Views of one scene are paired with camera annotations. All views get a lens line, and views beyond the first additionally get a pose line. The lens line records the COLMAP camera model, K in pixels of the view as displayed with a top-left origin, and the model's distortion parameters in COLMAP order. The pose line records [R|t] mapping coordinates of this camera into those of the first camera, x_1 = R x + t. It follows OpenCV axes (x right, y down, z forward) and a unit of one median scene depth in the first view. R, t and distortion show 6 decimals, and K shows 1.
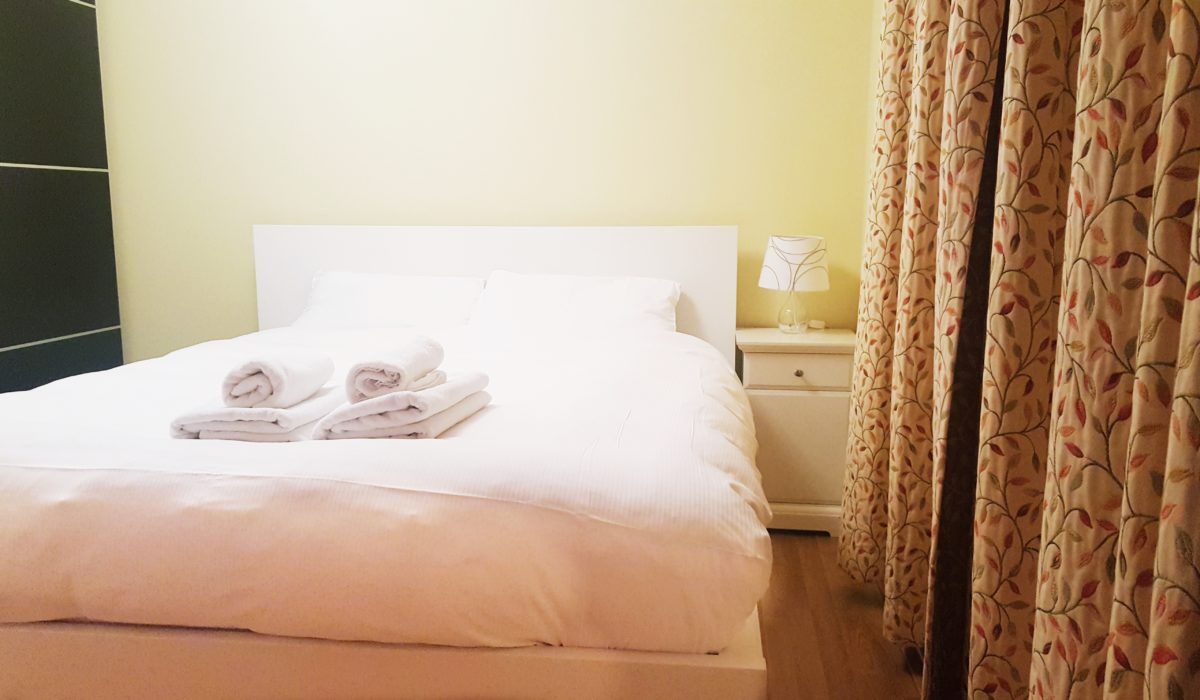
lens RADIAL K [[926.8, 0, 572.8], [0, 926.8, 353.5], [0, 0, 1]] dist [0.158104, -0.270254]
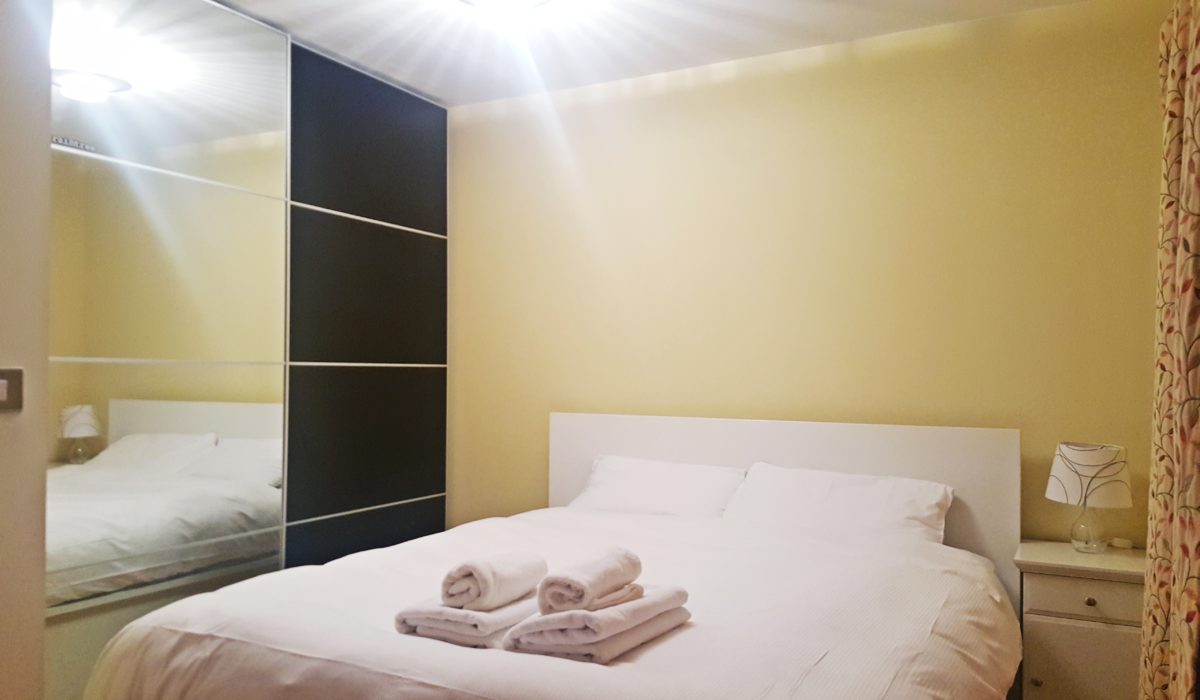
lens RADIAL K [[859.0, 0, 569.7], [0, 859.0, 383.2], [0, 0, 1]] dist [0.125629, -0.146685]
pose [[0.941117, 0.012040, -0.337868, 0.110908], [-0.064437, 0.987434, -0.144298, -0.060152], [0.331885, 0.157572, 0.930066, 0.055635]]
